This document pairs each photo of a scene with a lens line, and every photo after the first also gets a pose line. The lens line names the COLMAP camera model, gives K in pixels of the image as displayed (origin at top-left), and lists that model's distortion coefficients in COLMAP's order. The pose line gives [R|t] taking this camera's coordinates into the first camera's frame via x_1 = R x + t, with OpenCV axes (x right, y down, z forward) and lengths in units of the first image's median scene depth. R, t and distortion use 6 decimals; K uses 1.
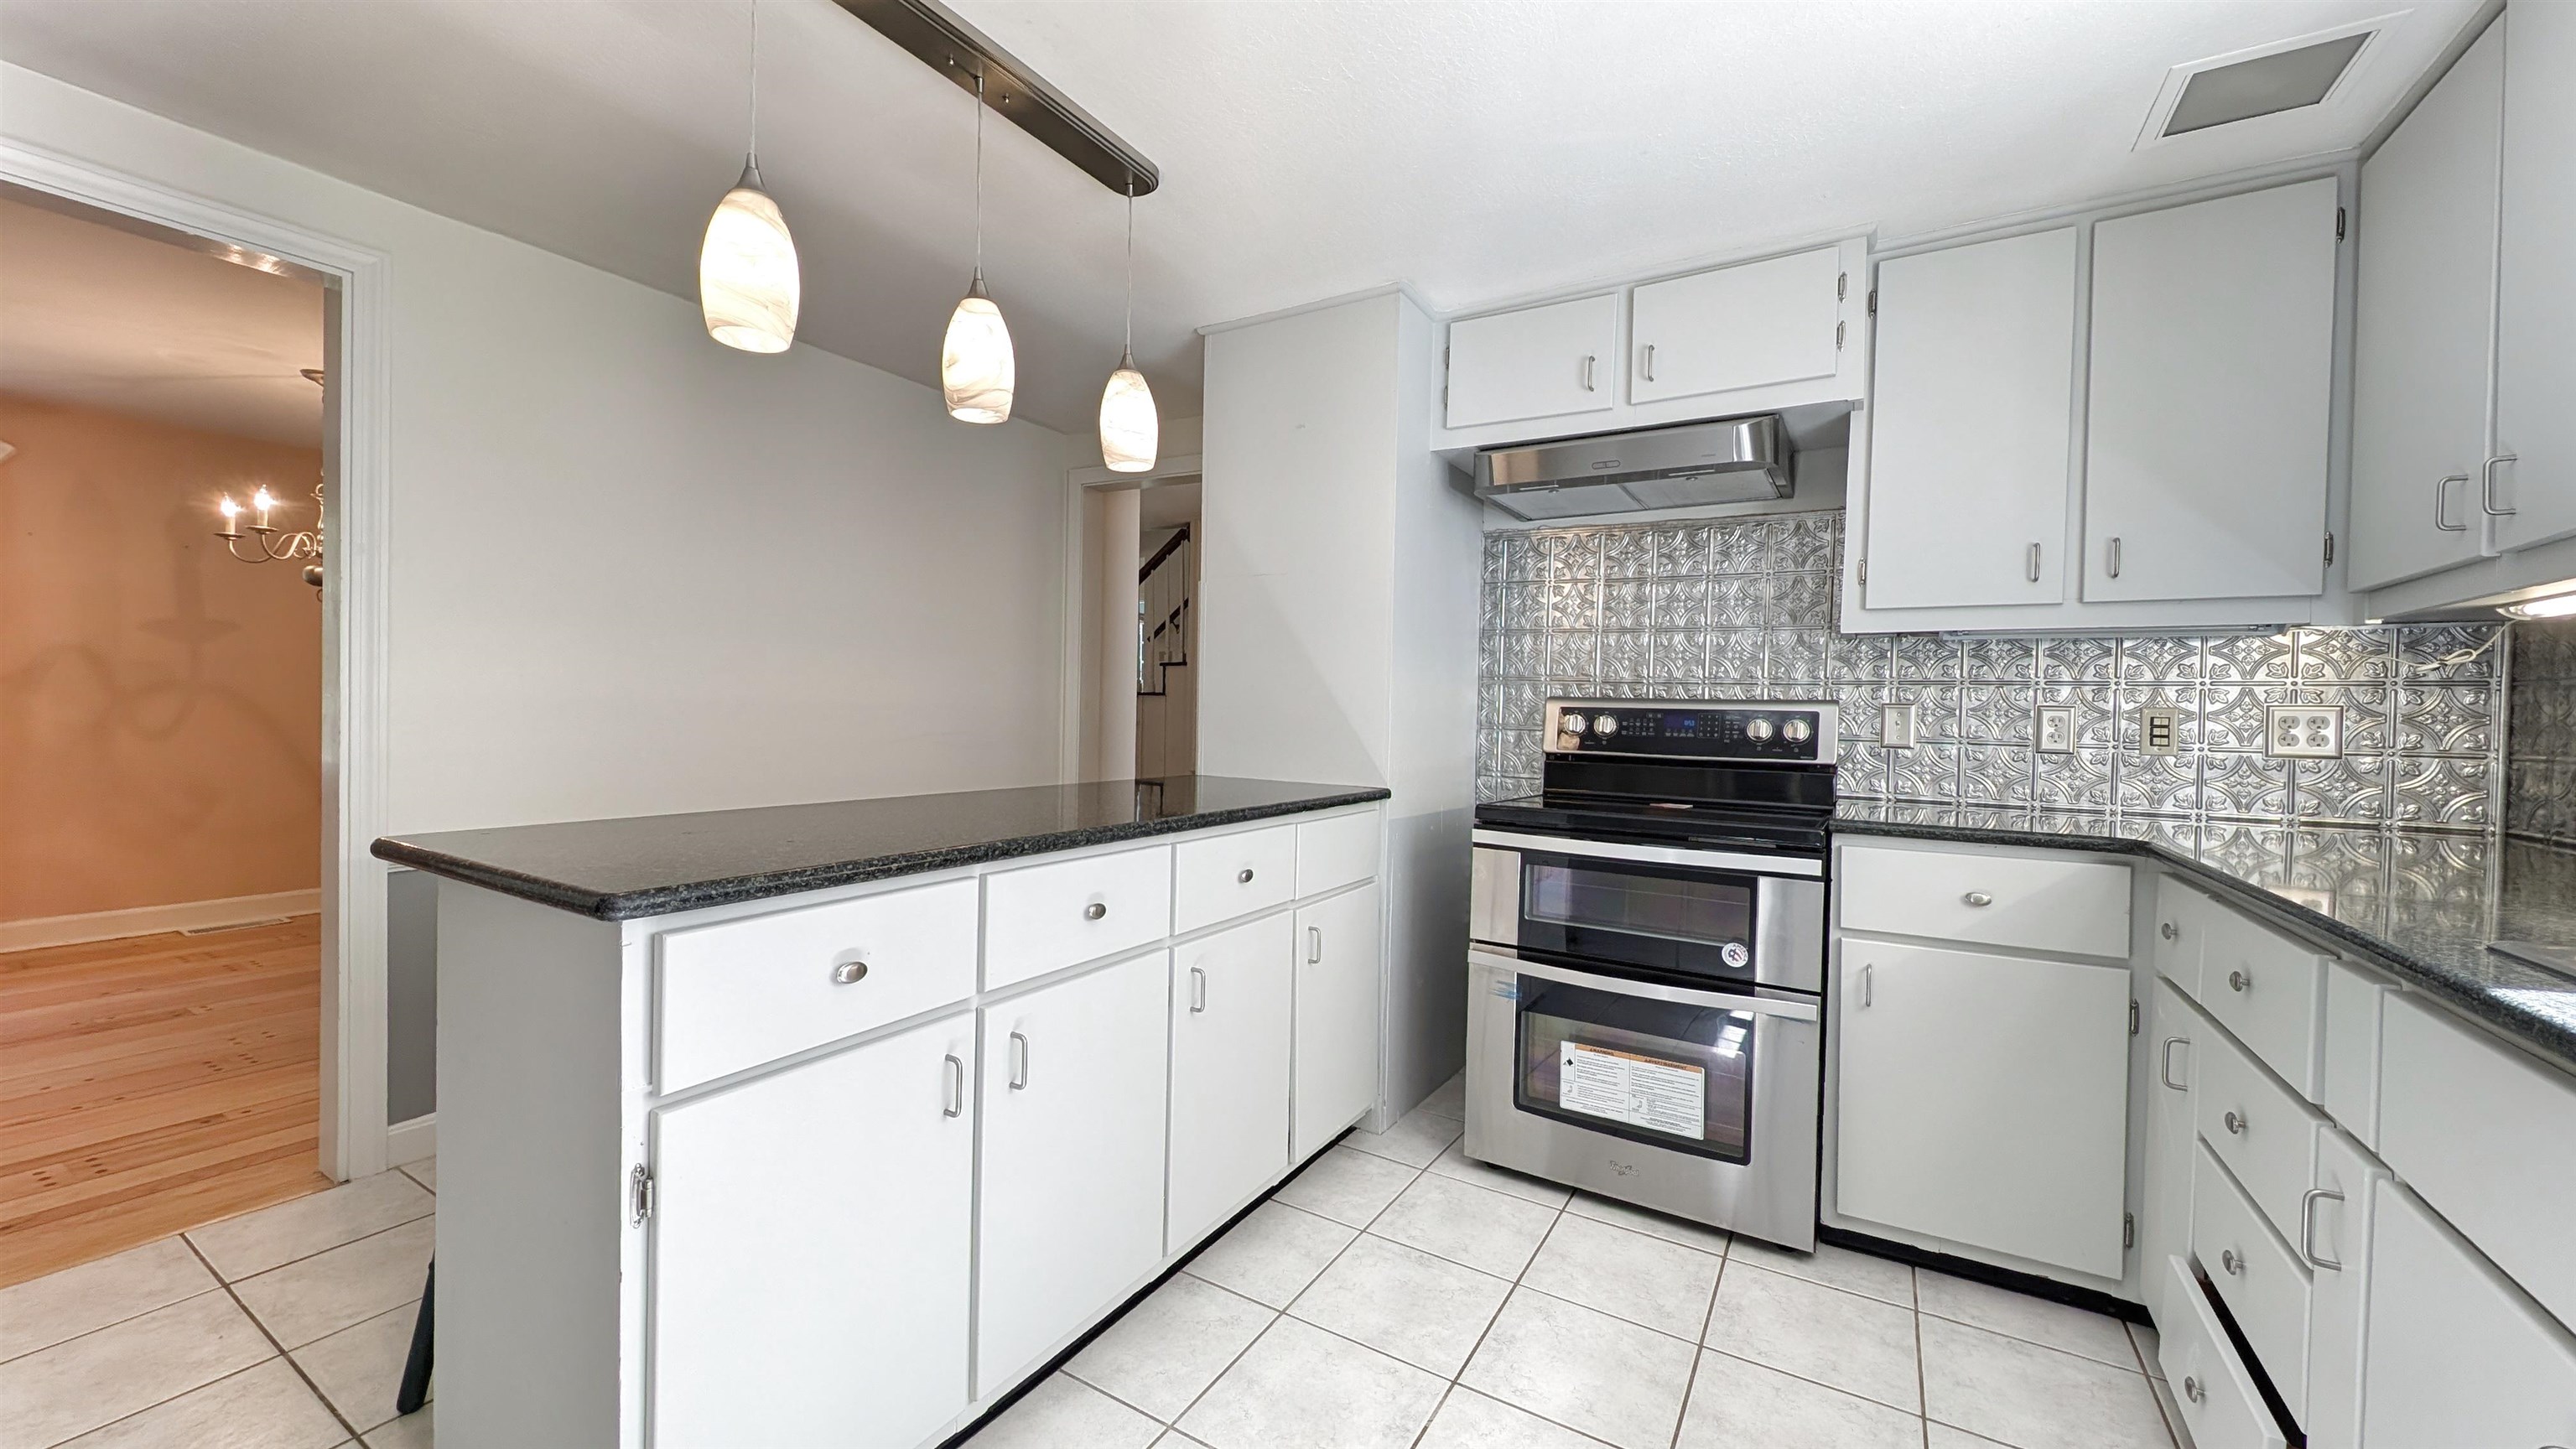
lens RADIAL K [[974.9, 0, 1291.9], [0, 974.9, 723.3], [0, 0, 1]] dist [0.000275, -0.000236]
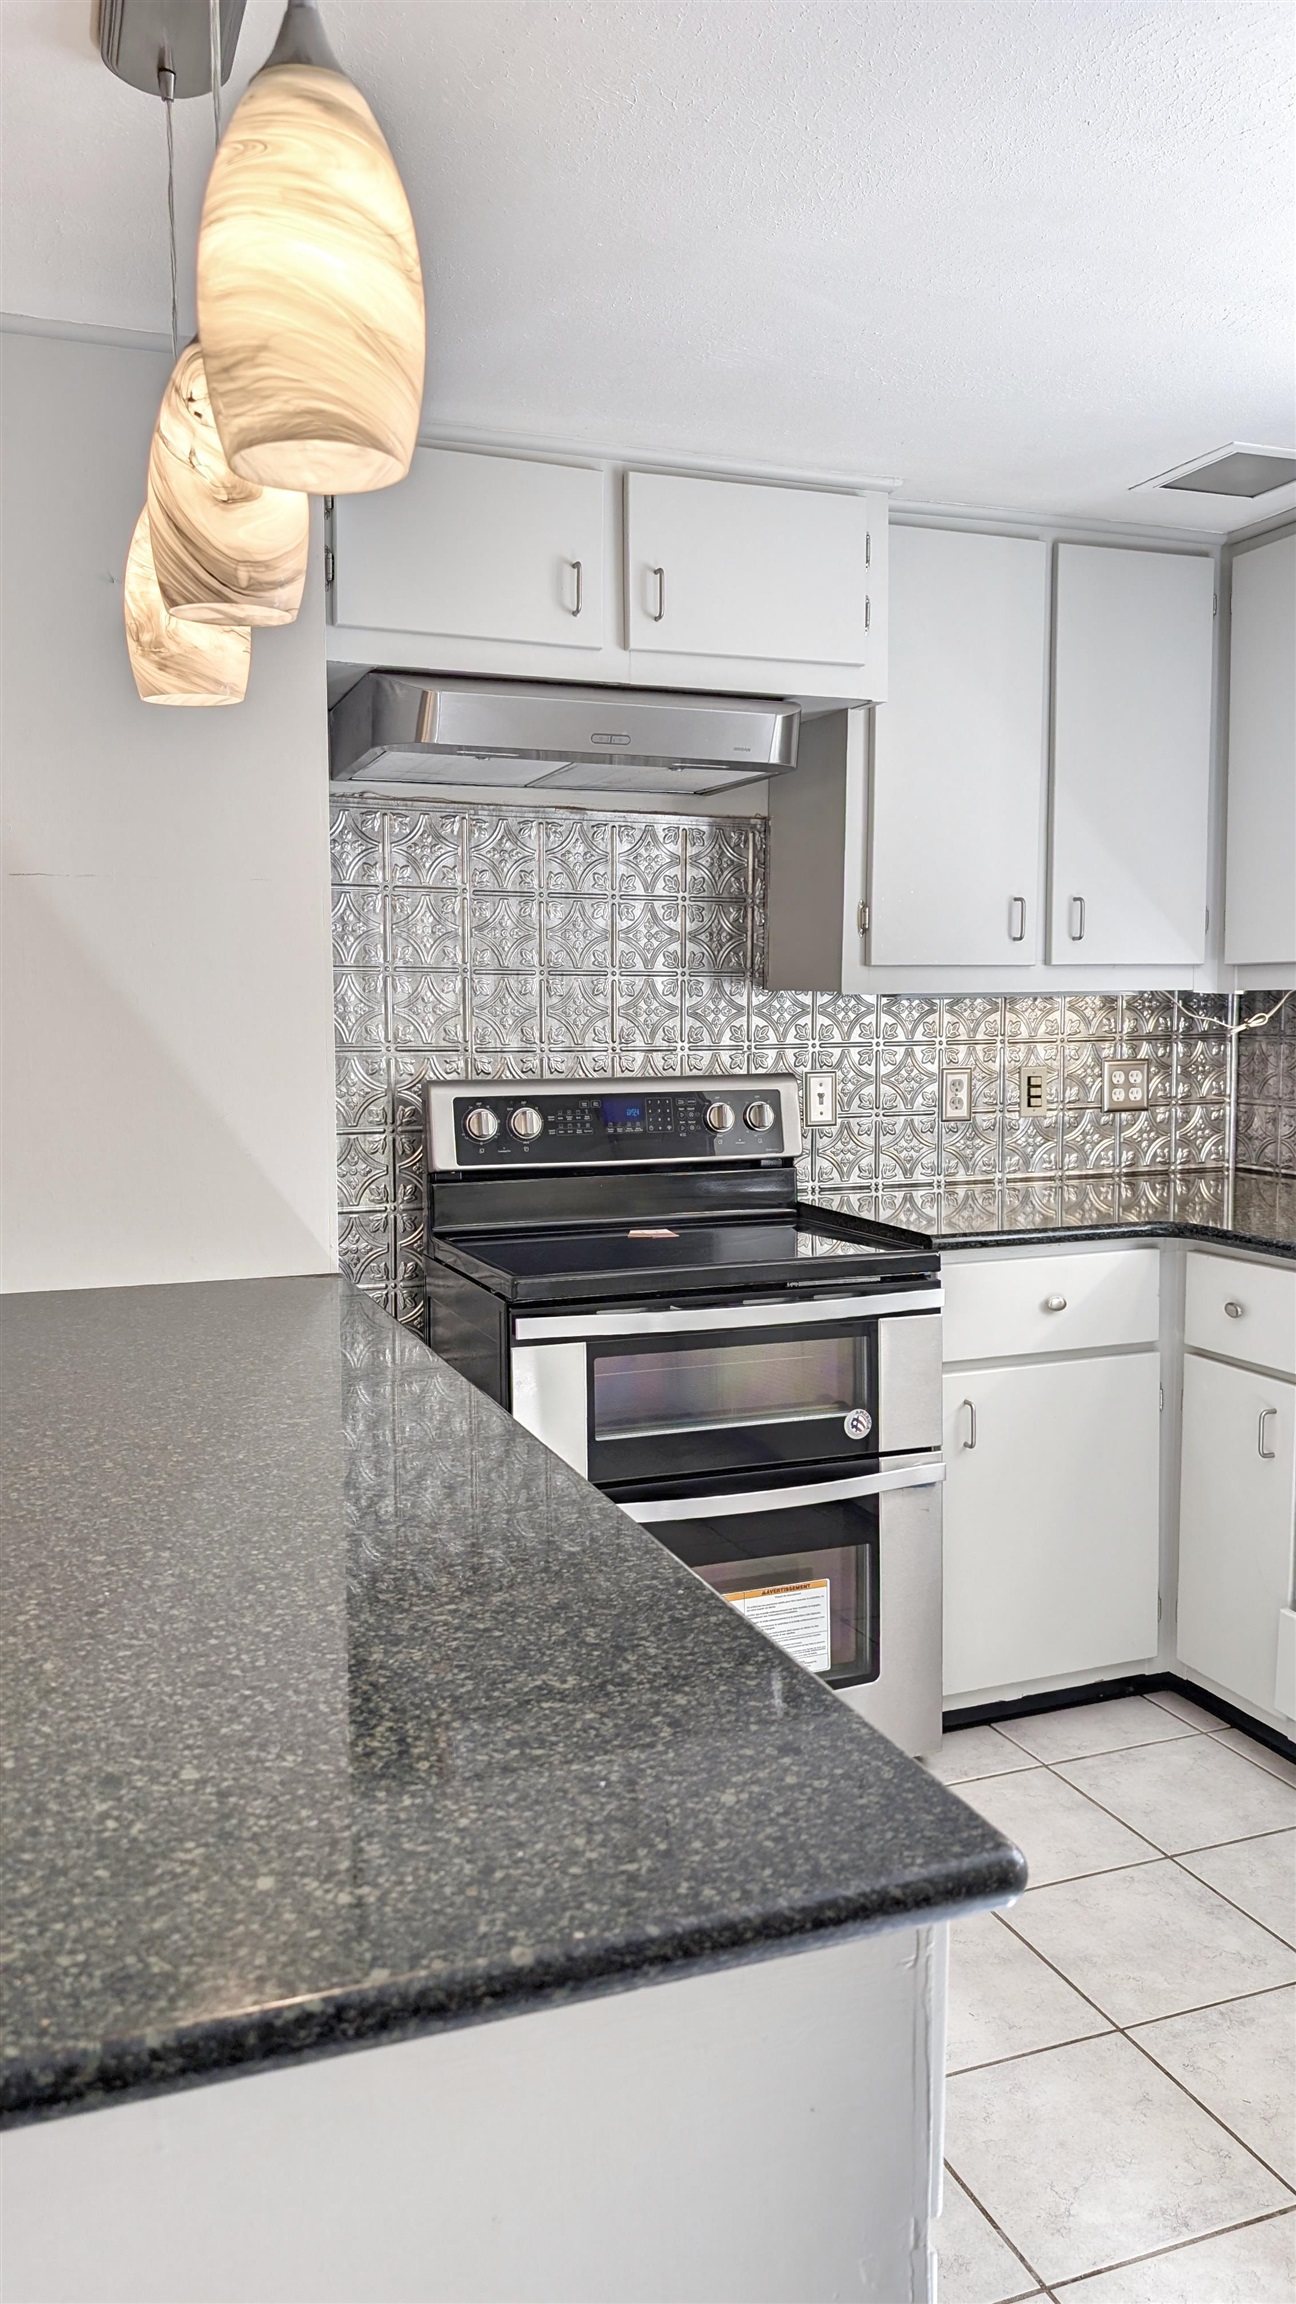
lens RADIAL K [[1683.7, 0, 656.7], [0, 1683.7, 1144.0], [0, 0, 1]] dist [0.041725, -0.018643]
pose [[0.611612, -0.094533, 0.785490, -0.646515], [0.030328, 0.994907, 0.096121, -0.113121], [-0.790576, -0.034967, 0.611364, 0.293294]]
